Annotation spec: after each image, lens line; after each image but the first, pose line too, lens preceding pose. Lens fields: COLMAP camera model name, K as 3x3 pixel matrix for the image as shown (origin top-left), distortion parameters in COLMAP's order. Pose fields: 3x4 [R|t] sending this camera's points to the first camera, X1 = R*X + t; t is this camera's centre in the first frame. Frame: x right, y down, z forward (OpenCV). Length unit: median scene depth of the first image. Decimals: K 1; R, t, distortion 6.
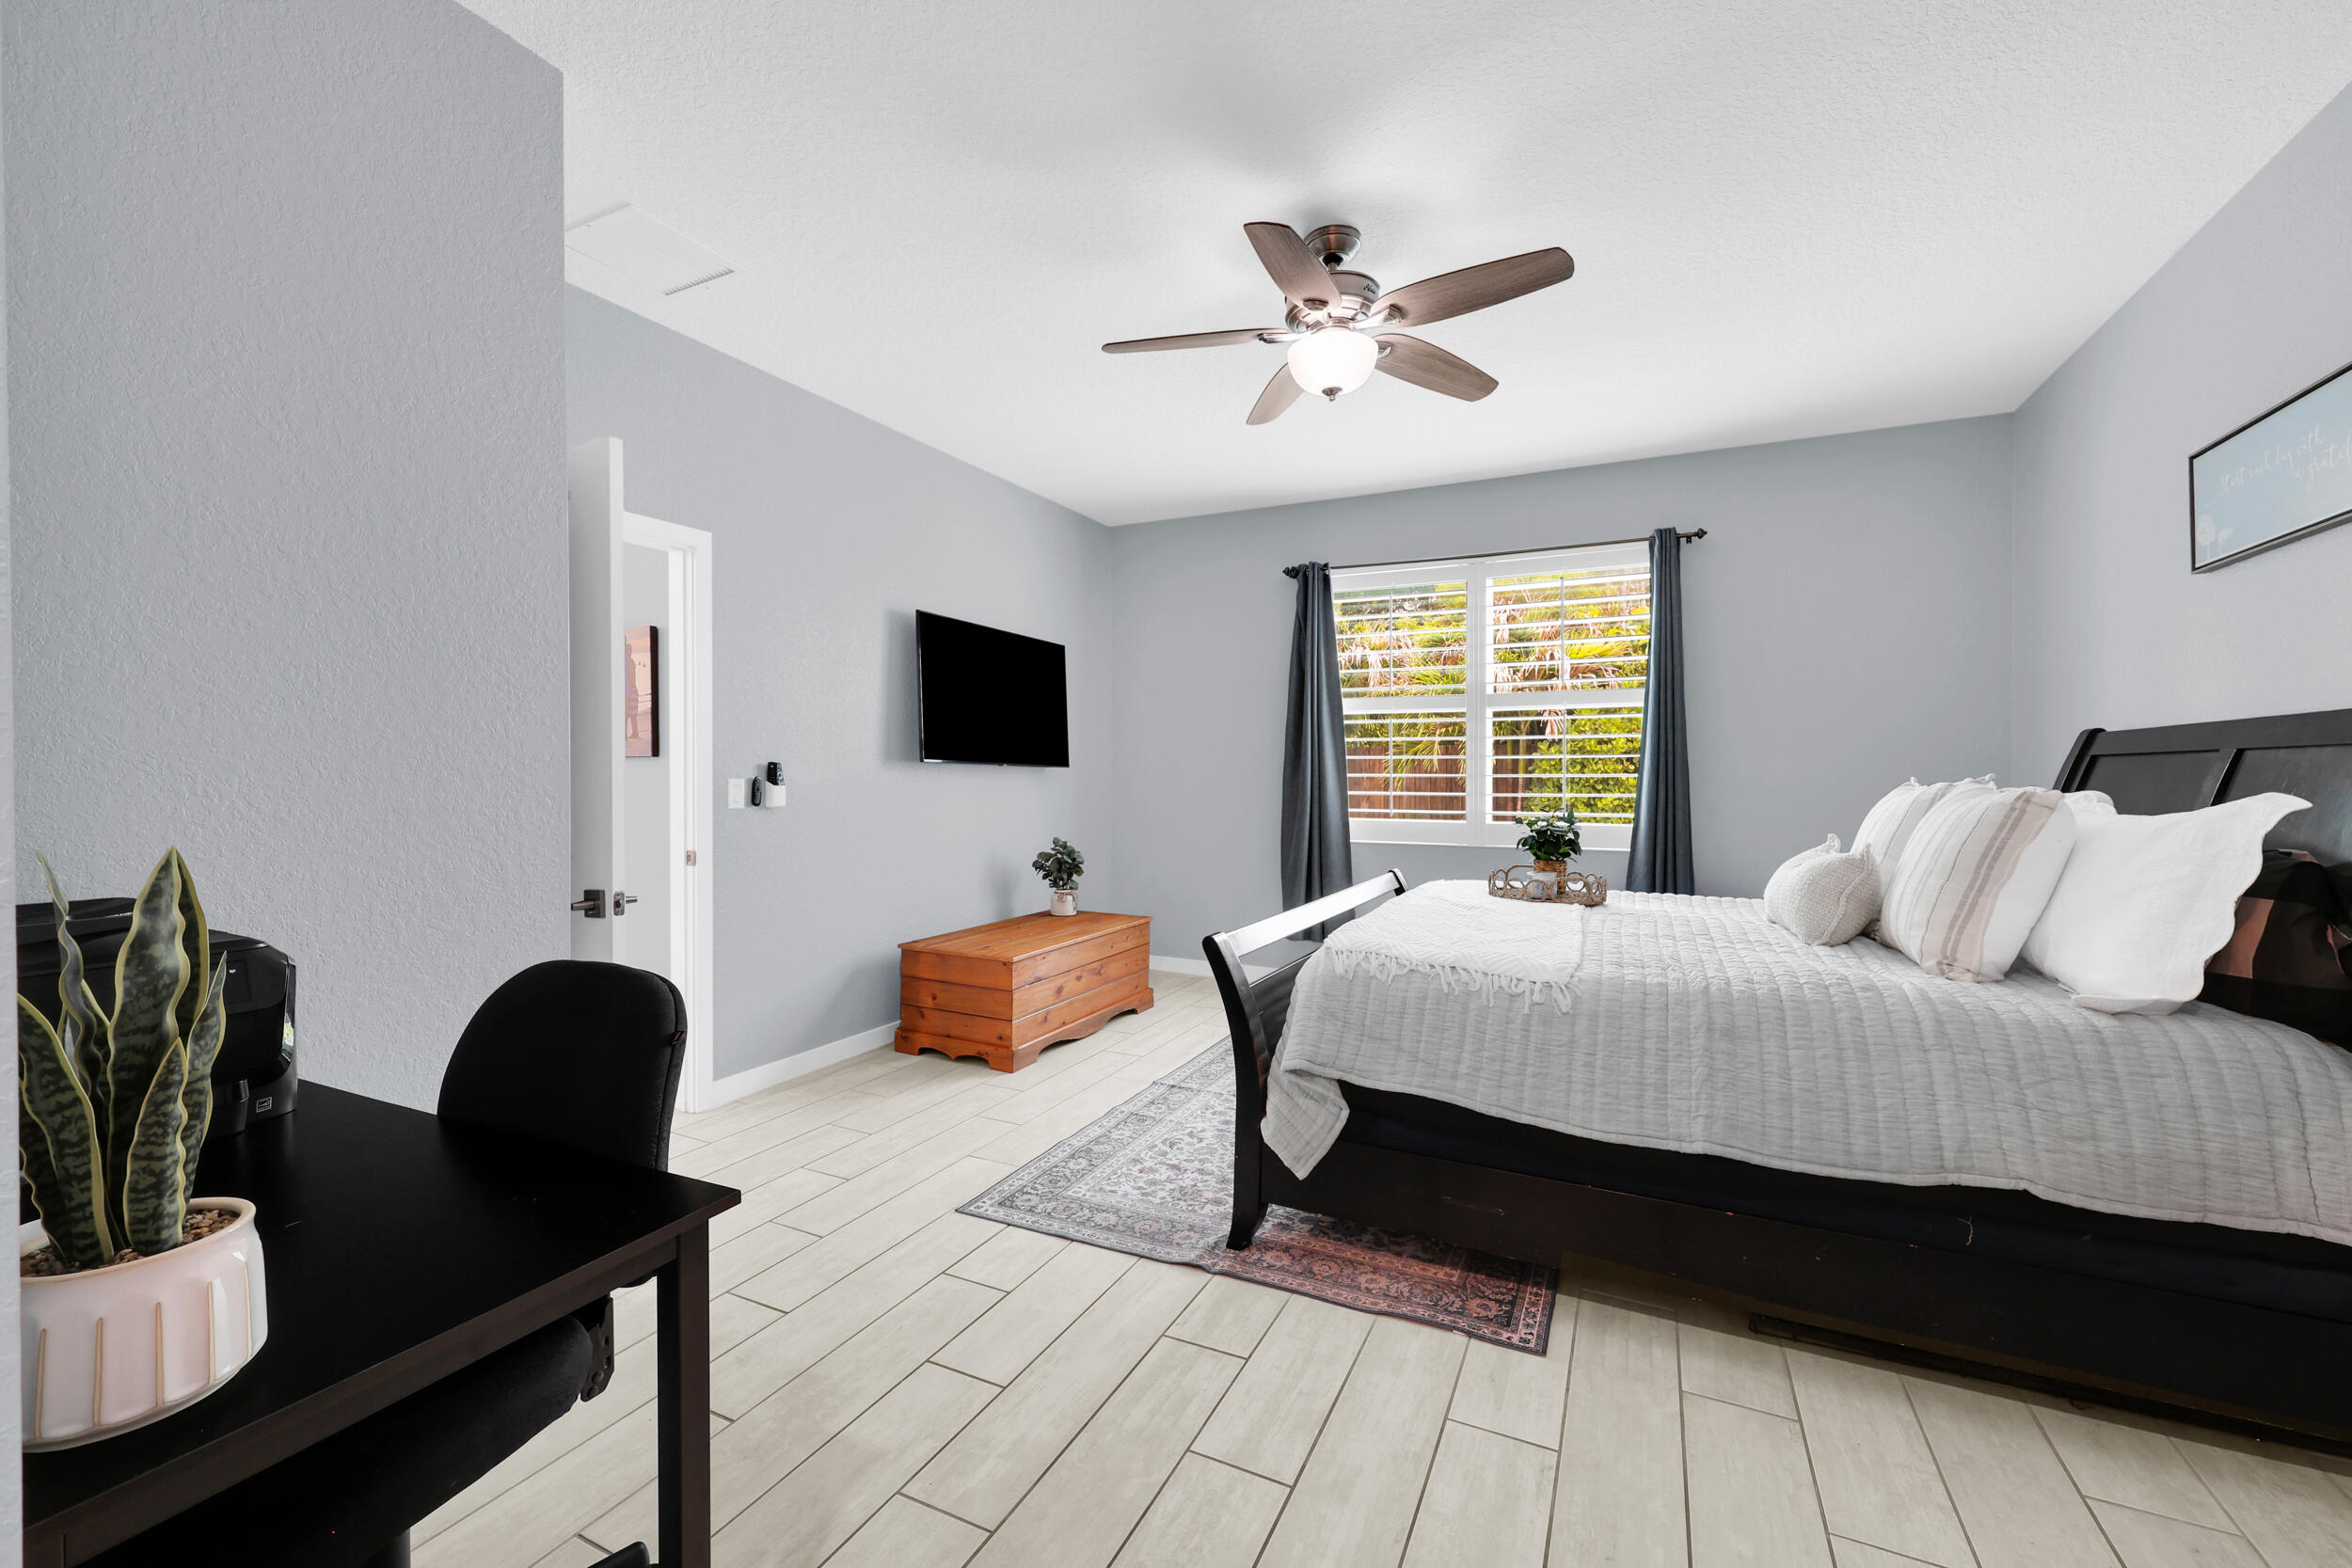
lens RADIAL K [[959.1, 0, 1171.5], [0, 959.1, 776.4], [0, 0, 1]] dist [0.001289, -0.000145]
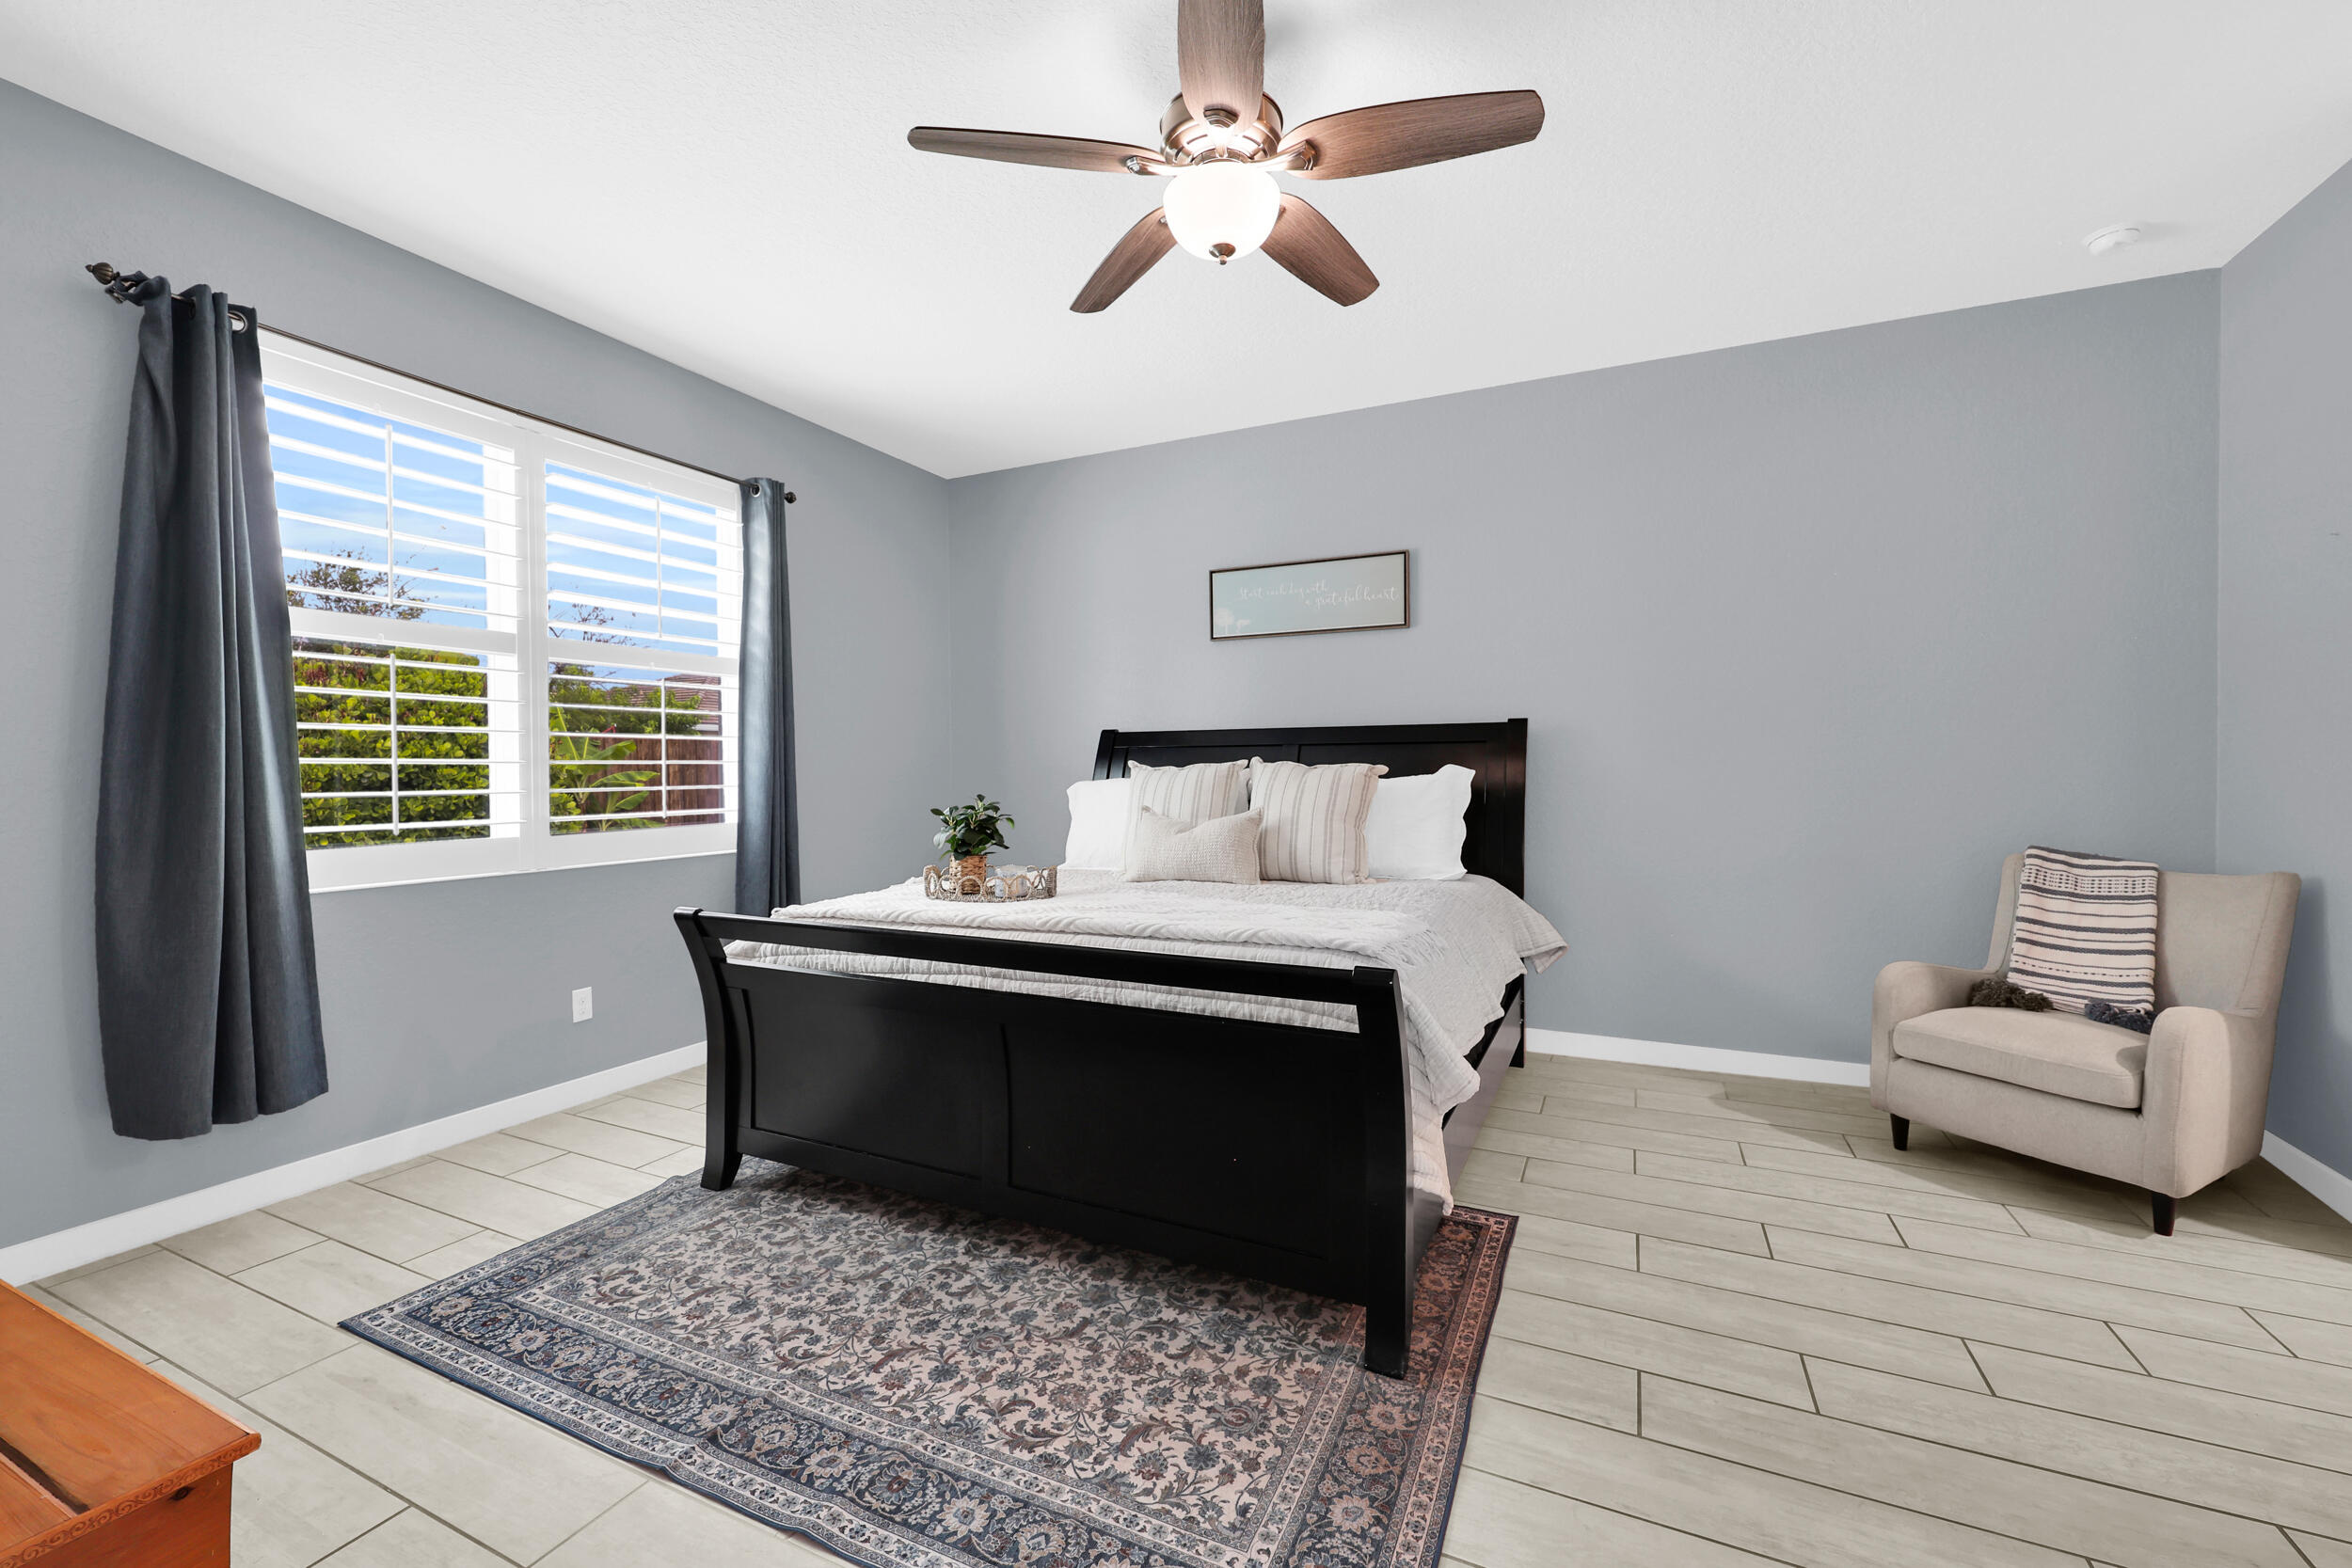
lens RADIAL K [[959.1, 0, 1171.5], [0, 959.1, 776.4], [0, 0, 1]] dist [0.001289, -0.000145]
pose [[-0.016933, -0.012144, 0.999783, -0.521325], [0.009440, 0.999880, 0.012305, 0.007661], [-0.999812, 0.009646, -0.016816, 0.908665]]
